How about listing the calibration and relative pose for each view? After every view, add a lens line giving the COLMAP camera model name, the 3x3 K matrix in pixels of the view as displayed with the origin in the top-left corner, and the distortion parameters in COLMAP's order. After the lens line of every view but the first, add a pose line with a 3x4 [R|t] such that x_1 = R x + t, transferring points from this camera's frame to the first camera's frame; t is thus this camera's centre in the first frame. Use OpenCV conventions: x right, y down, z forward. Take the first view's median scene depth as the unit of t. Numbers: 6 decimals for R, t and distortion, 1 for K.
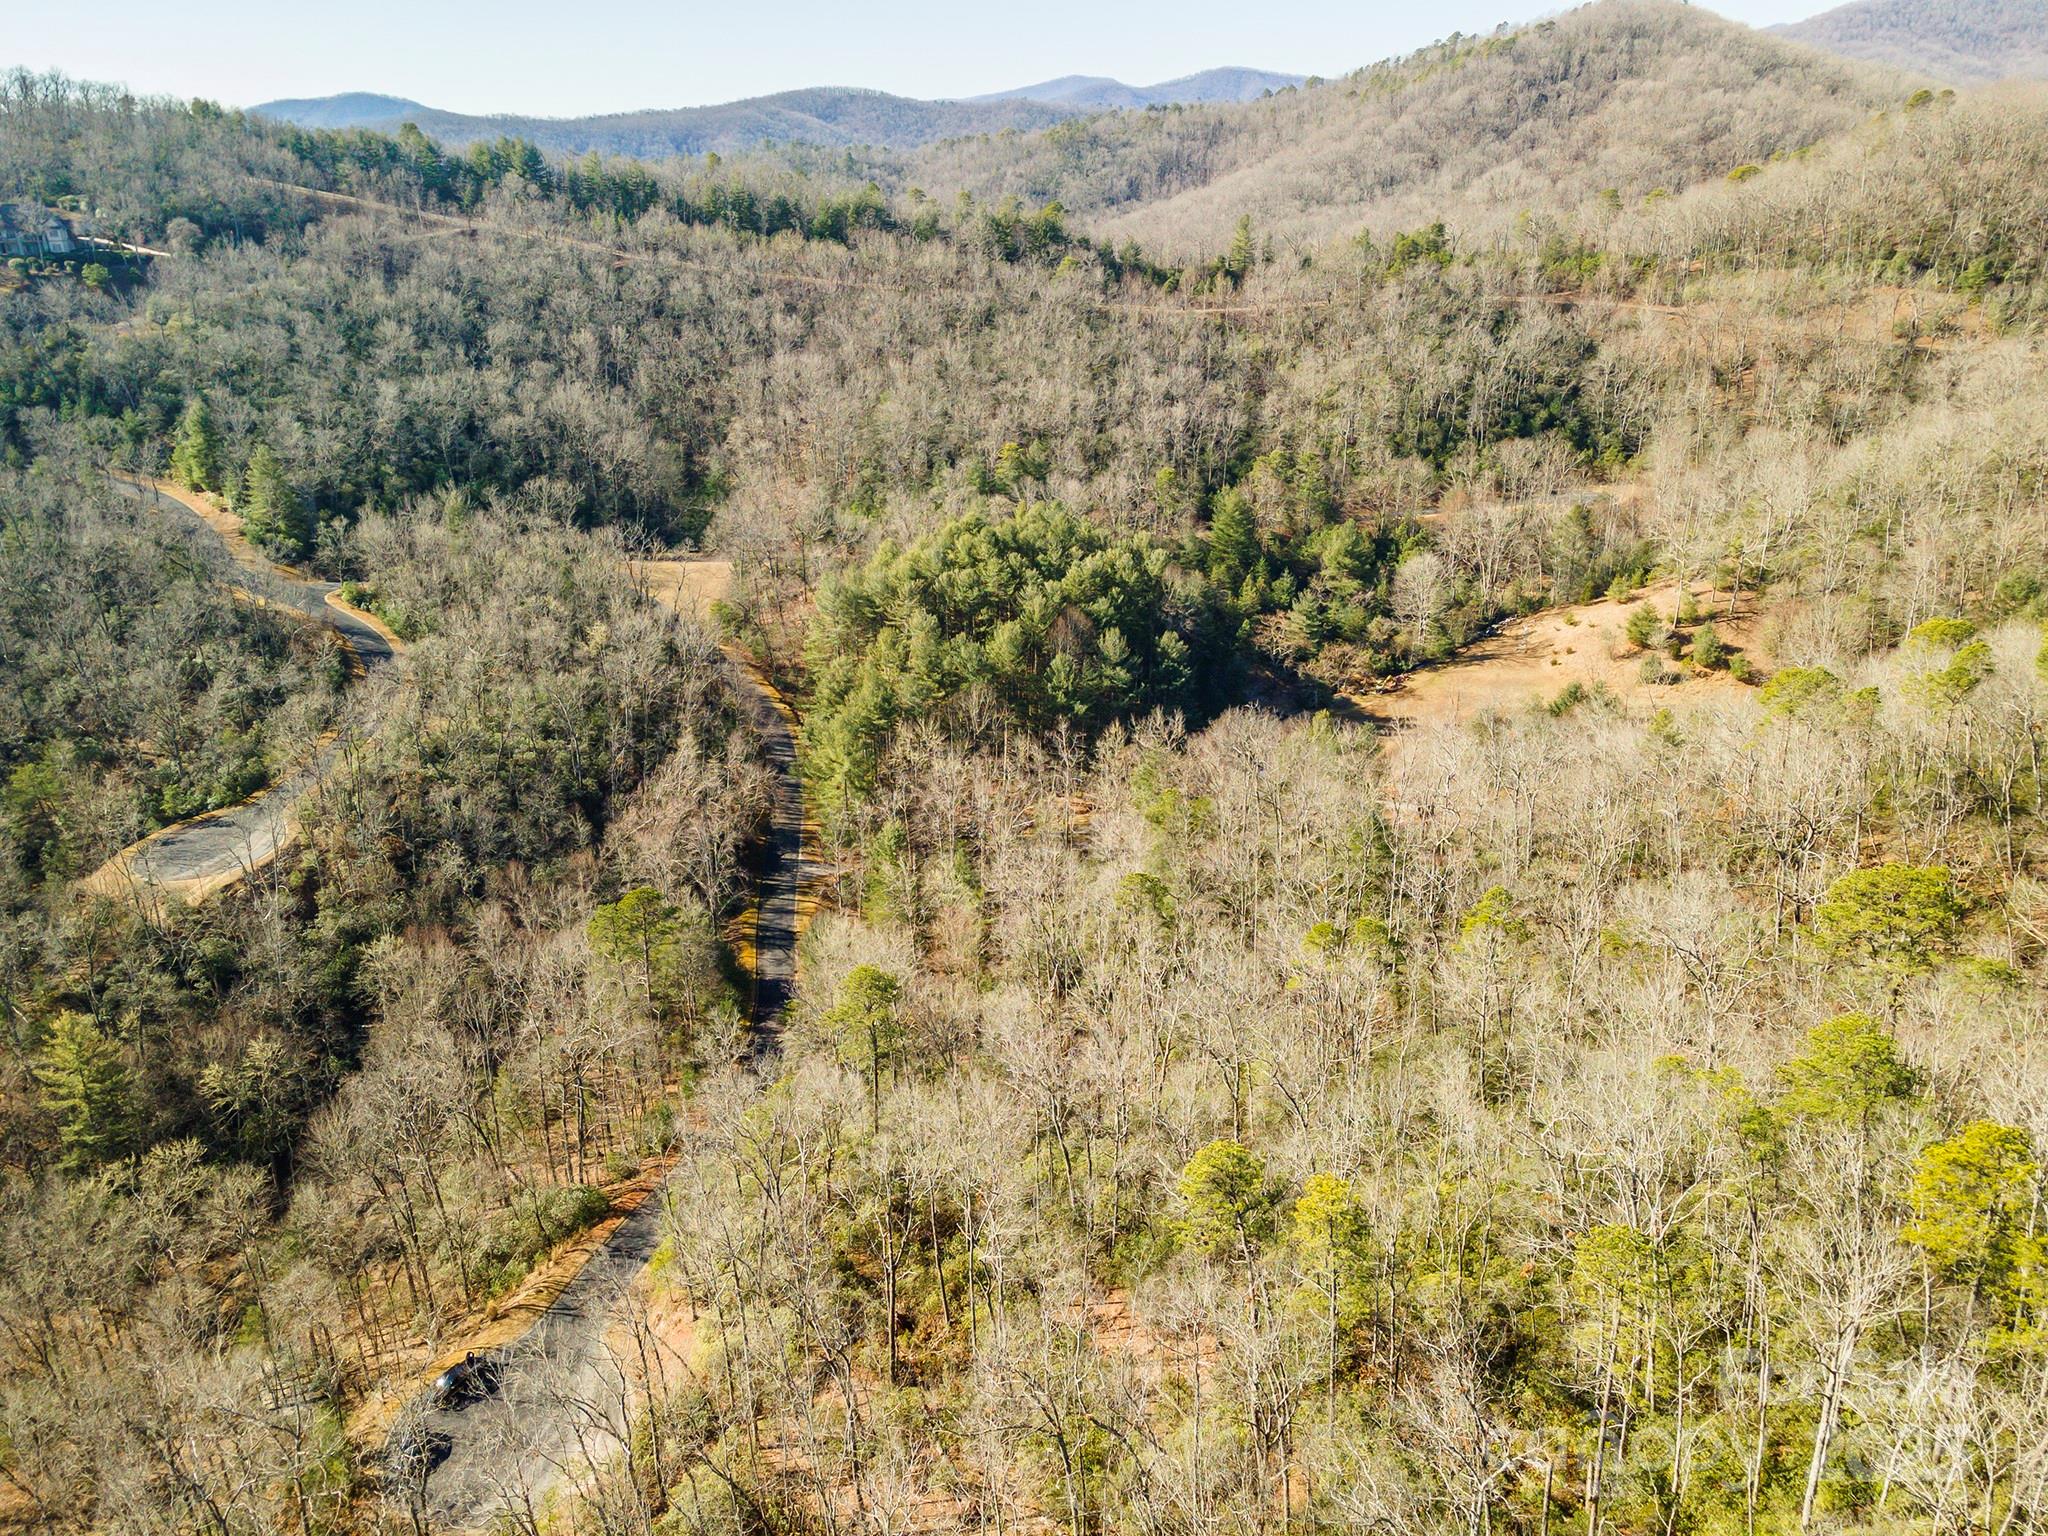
lens RADIAL K [[1537.5, 0, 1036.1], [0, 1537.5, 764.8], [0, 0, 1]] dist [0.060818, 0.052180]
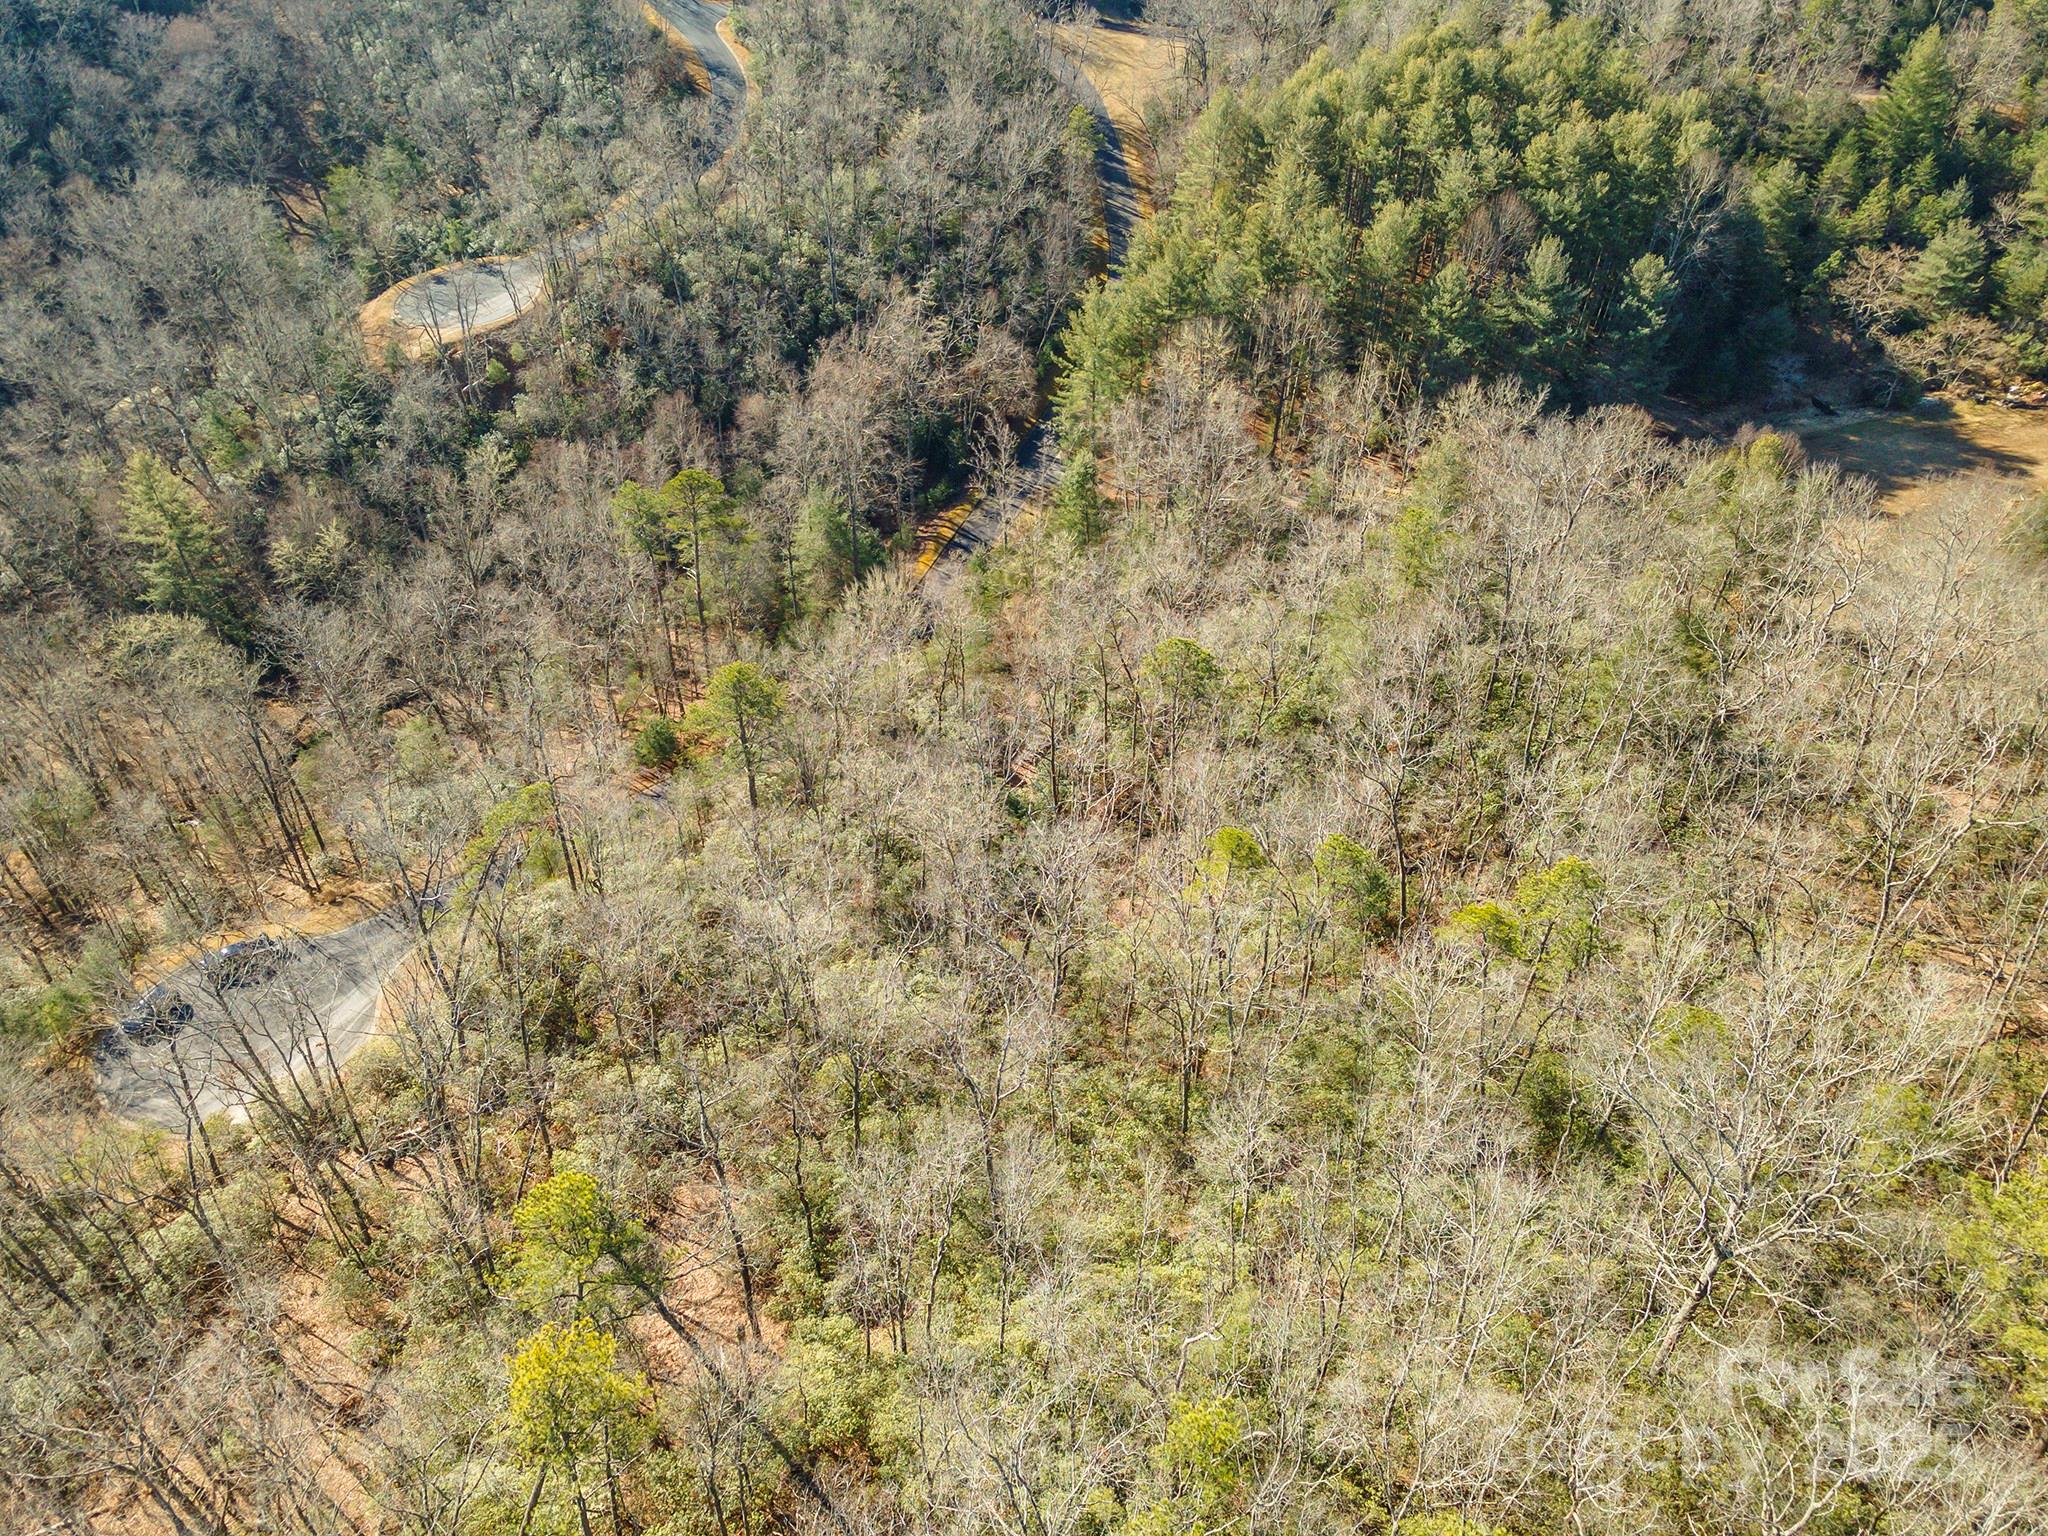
lens RADIAL K [[1565.5, 0, 1024.0], [0, 1565.5, 768.0], [0, 0, 1]] dist [0.052076, -0.001215]
pose [[0.871015, 0.324273, -0.369026, 0.145511], [-0.193028, 0.916682, 0.349907, -0.057516], [0.451745, -0.233542, 0.861037, 0.165801]]
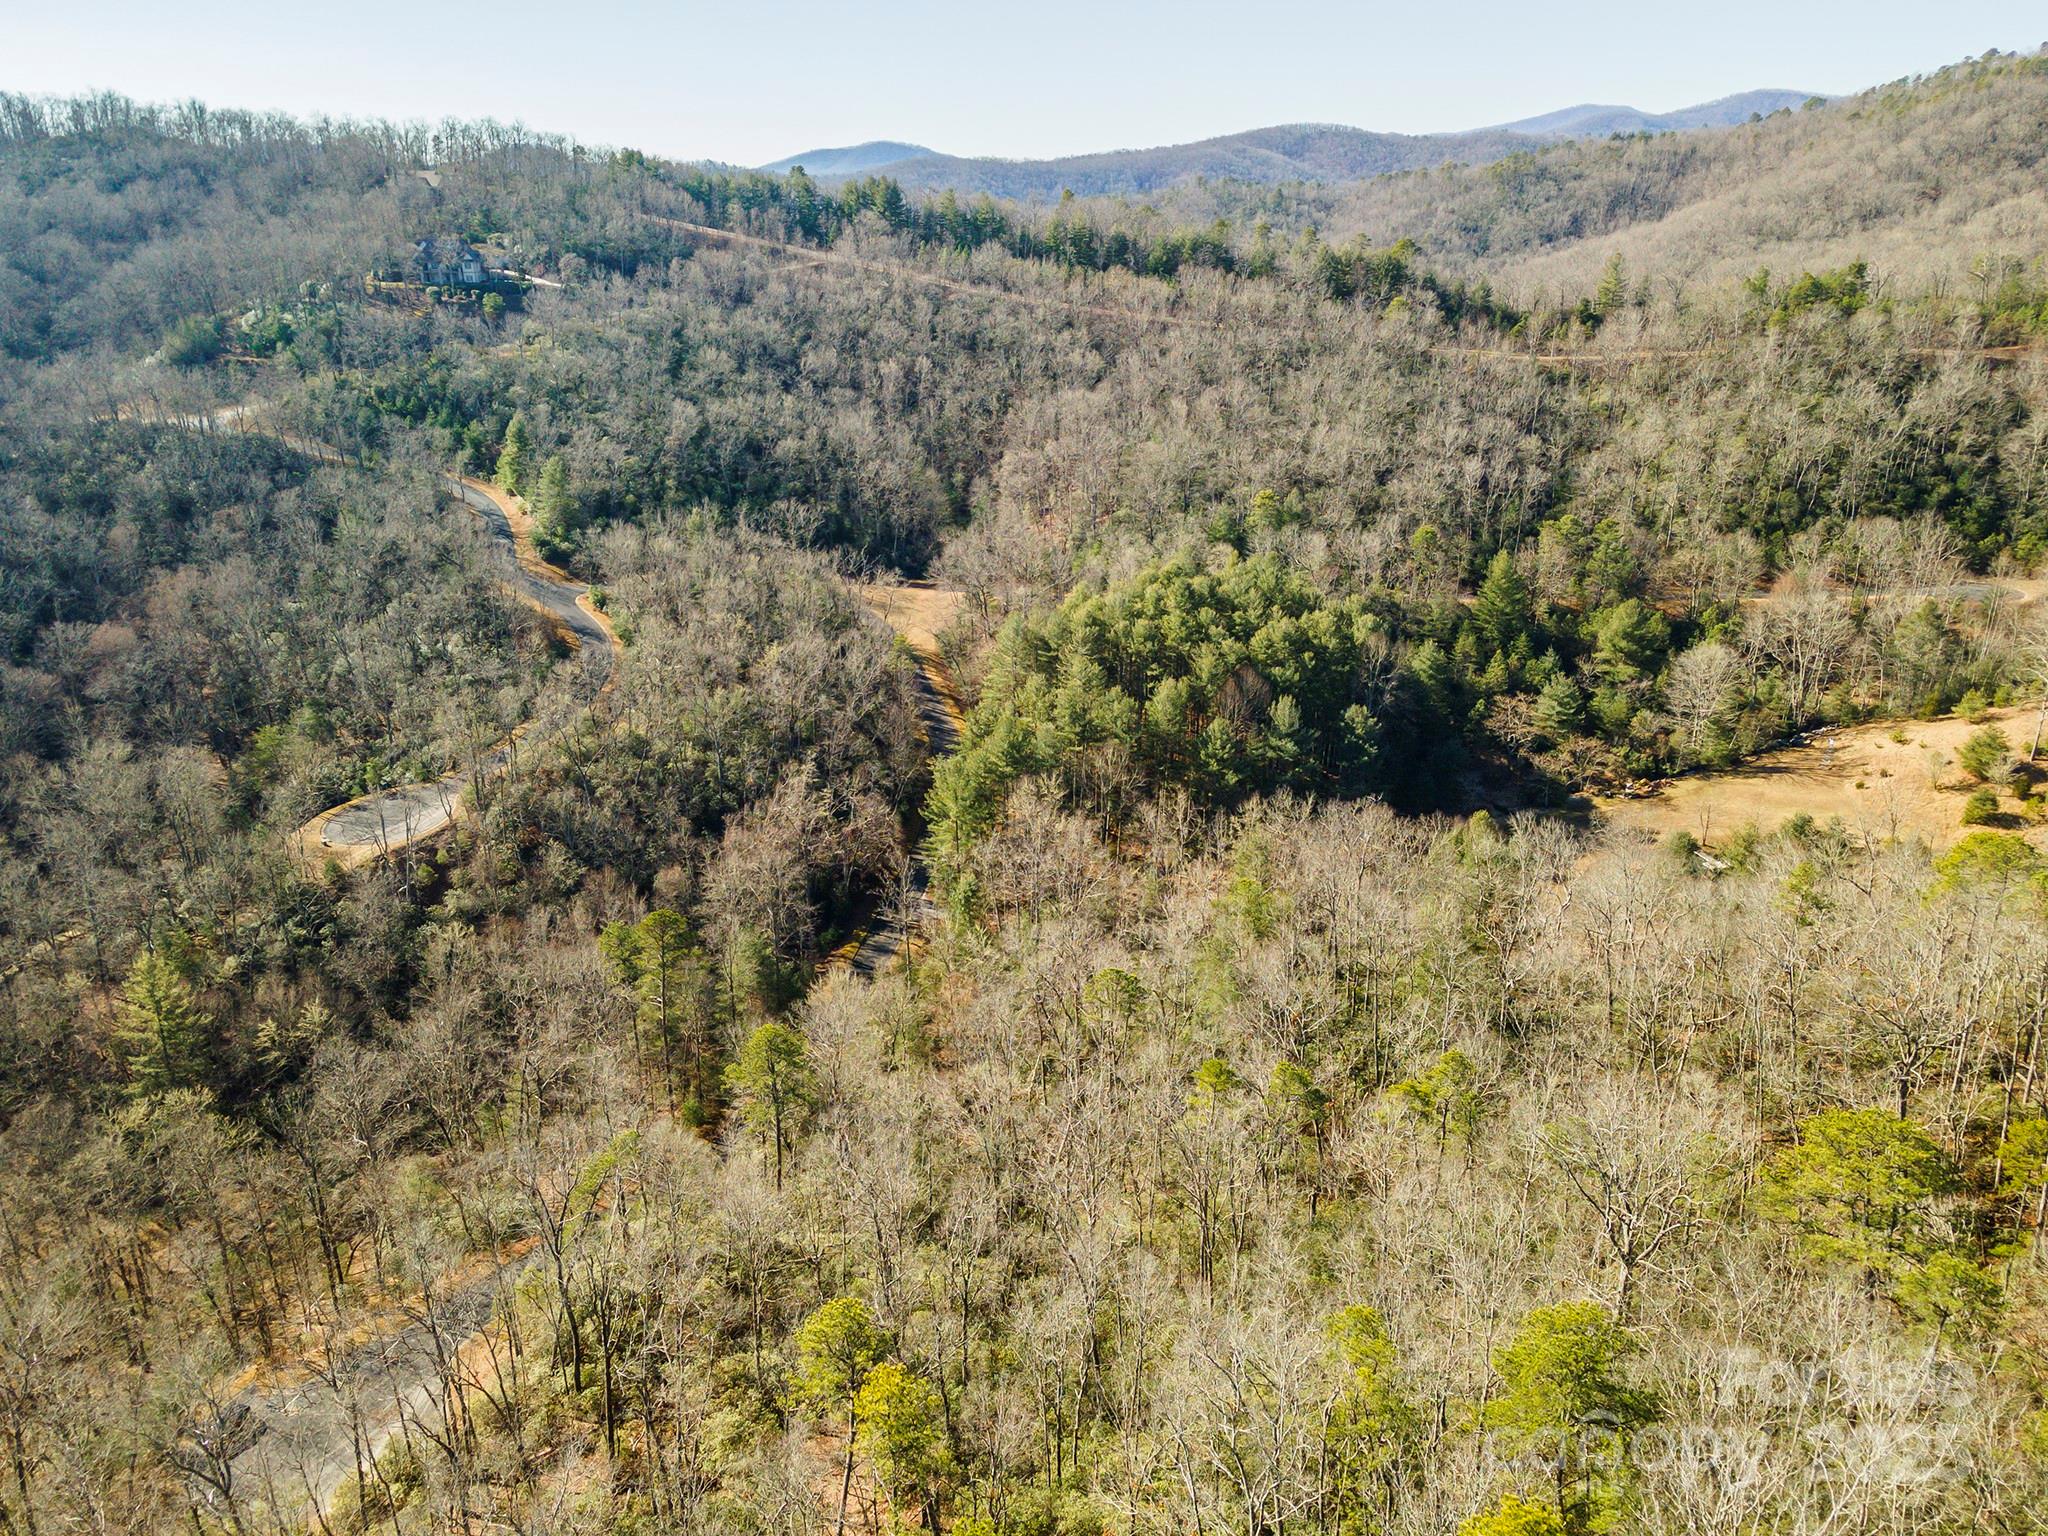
lens RADIAL K [[1537.5, 0, 1036.1], [0, 1537.5, 764.8], [0, 0, 1]] dist [0.060818, 0.052180]
pose [[0.954628, 0.108650, -0.277273, 0.132032], [-0.114239, 0.993445, -0.004034, -0.020911], [0.275017, 0.035526, 0.960783, 0.053965]]
